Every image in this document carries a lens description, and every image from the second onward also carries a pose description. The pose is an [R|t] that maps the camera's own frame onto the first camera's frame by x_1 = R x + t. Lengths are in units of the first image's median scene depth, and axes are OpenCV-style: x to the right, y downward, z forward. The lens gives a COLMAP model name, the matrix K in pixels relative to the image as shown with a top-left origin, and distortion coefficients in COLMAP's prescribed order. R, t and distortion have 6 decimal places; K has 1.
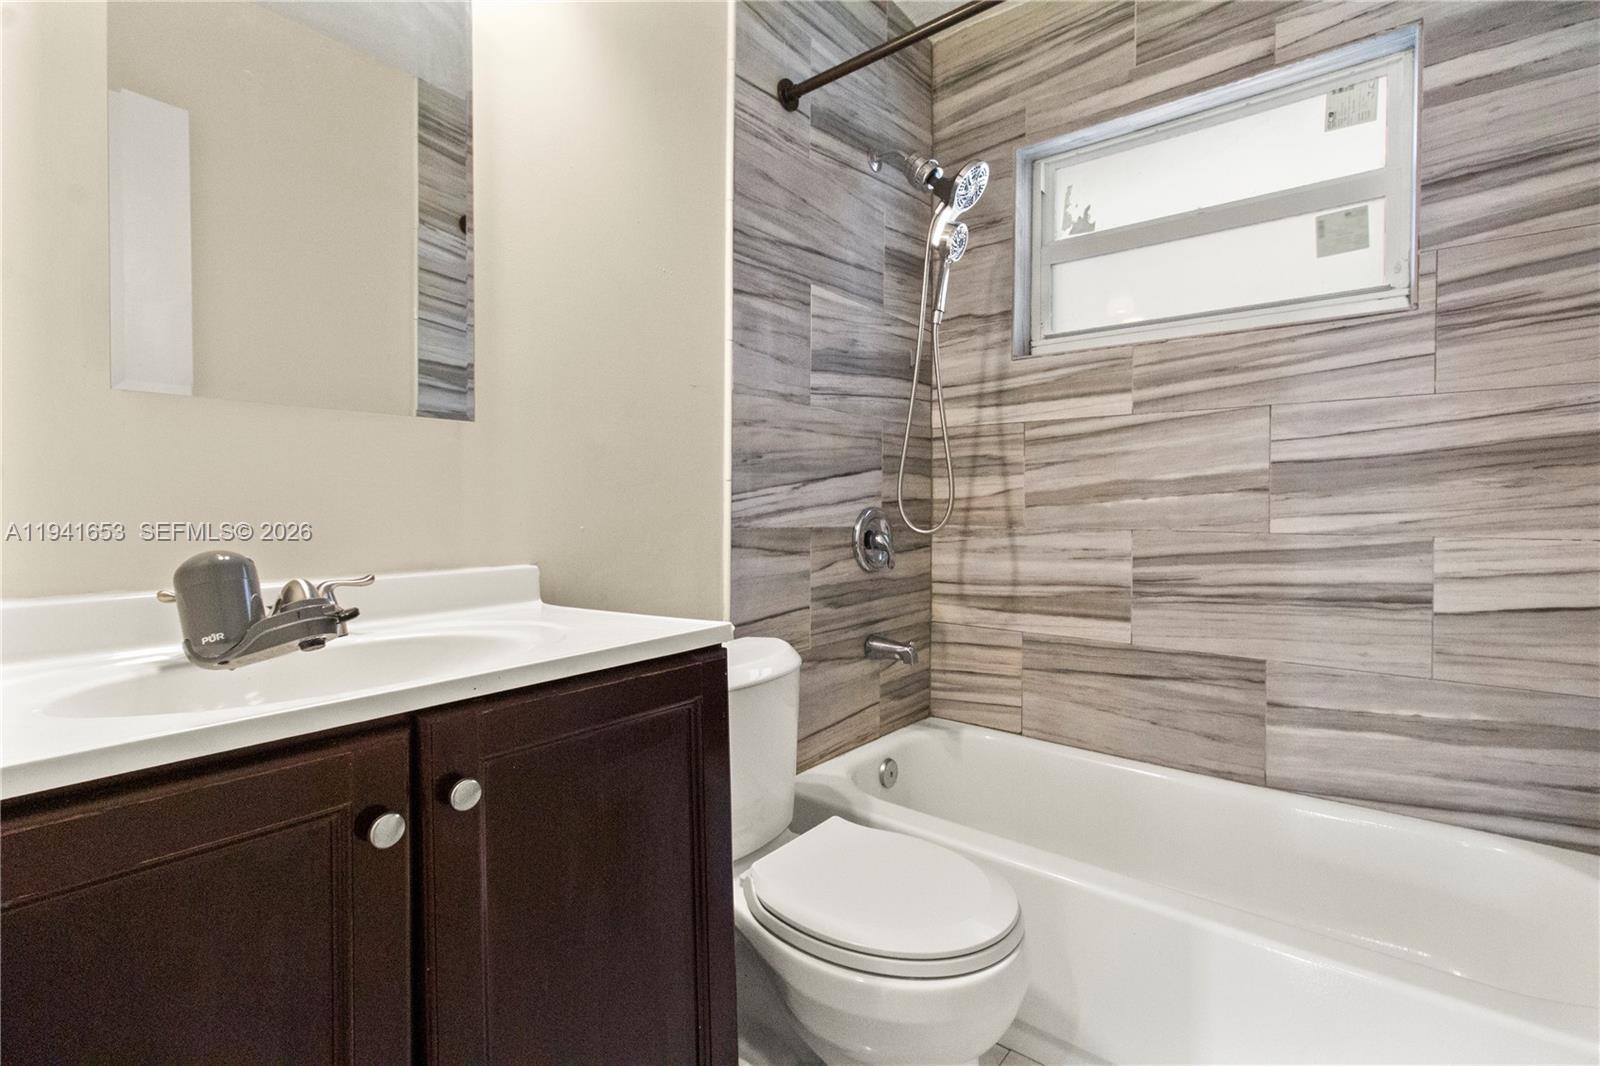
lens RADIAL K [[742.5, 0, 816.8], [0, 742.5, 513.8], [0, 0, 1]] dist [0.007439, -0.000112]
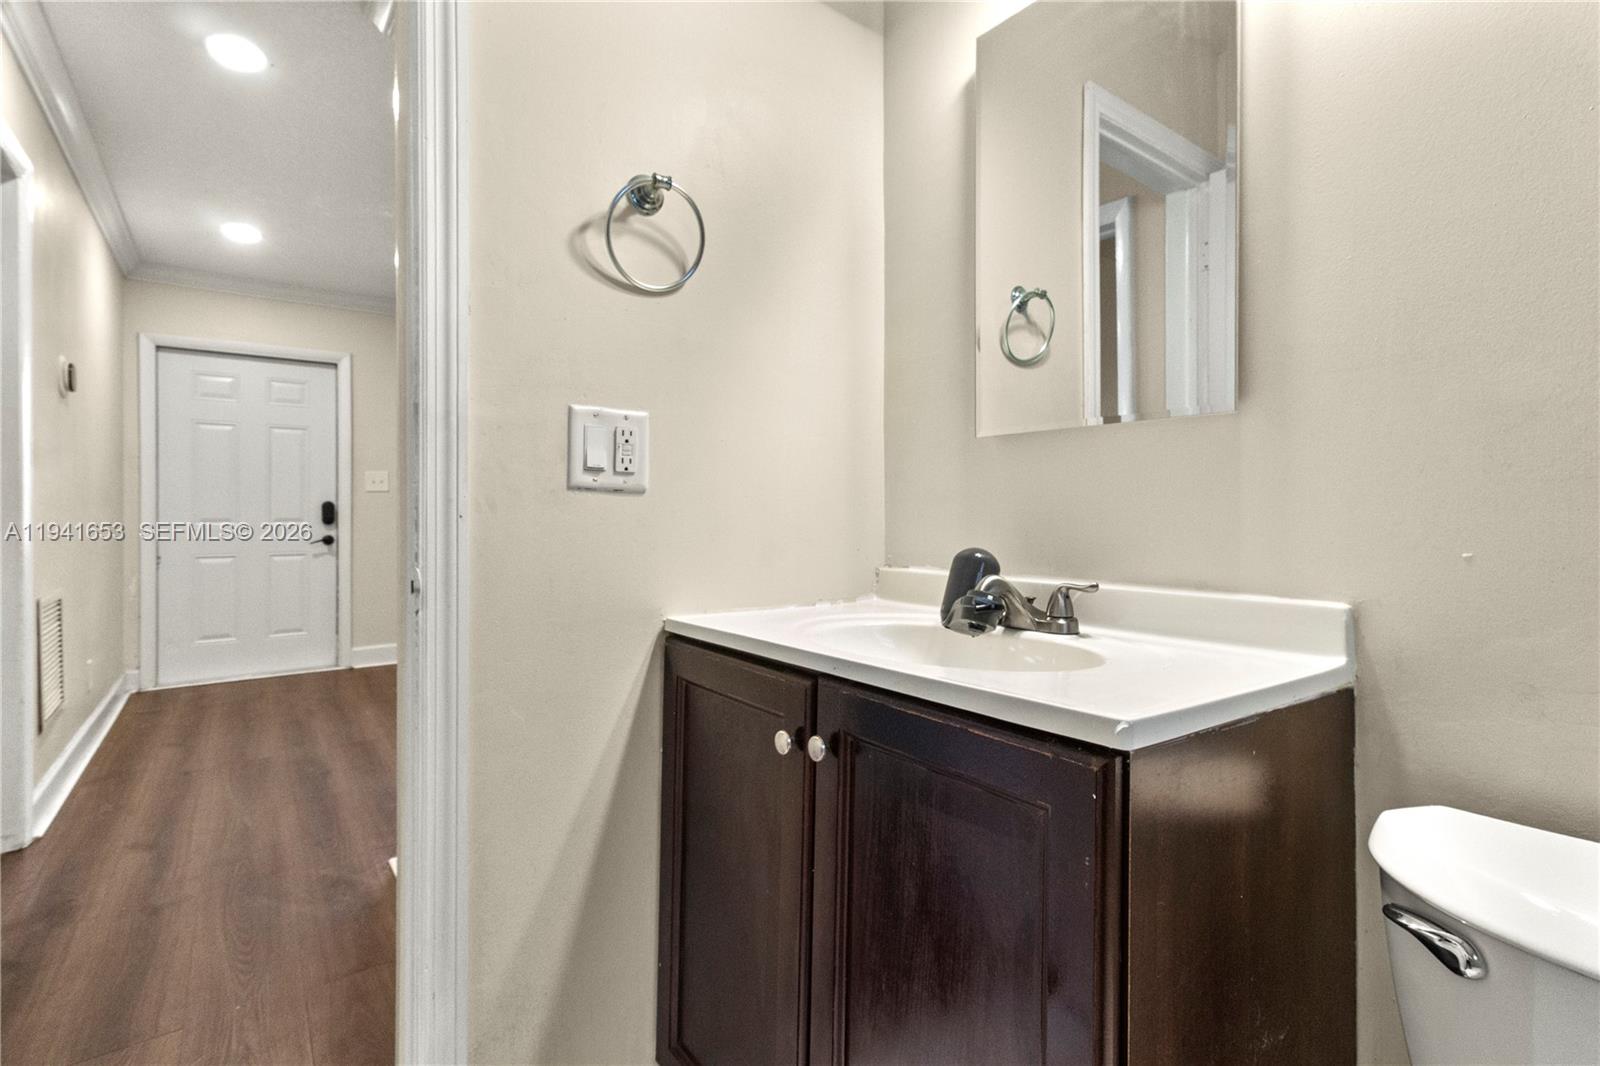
lens RADIAL K [[742.5, 0, 816.8], [0, 742.5, 513.8], [0, 0, 1]] dist [0.007439, -0.000112]
pose [[-0.263196, -0.002836, -0.964738, 0.594414], [-0.009506, 0.999955, -0.000346, -0.012920], [0.964696, 0.009080, -0.263211, 1.071016]]
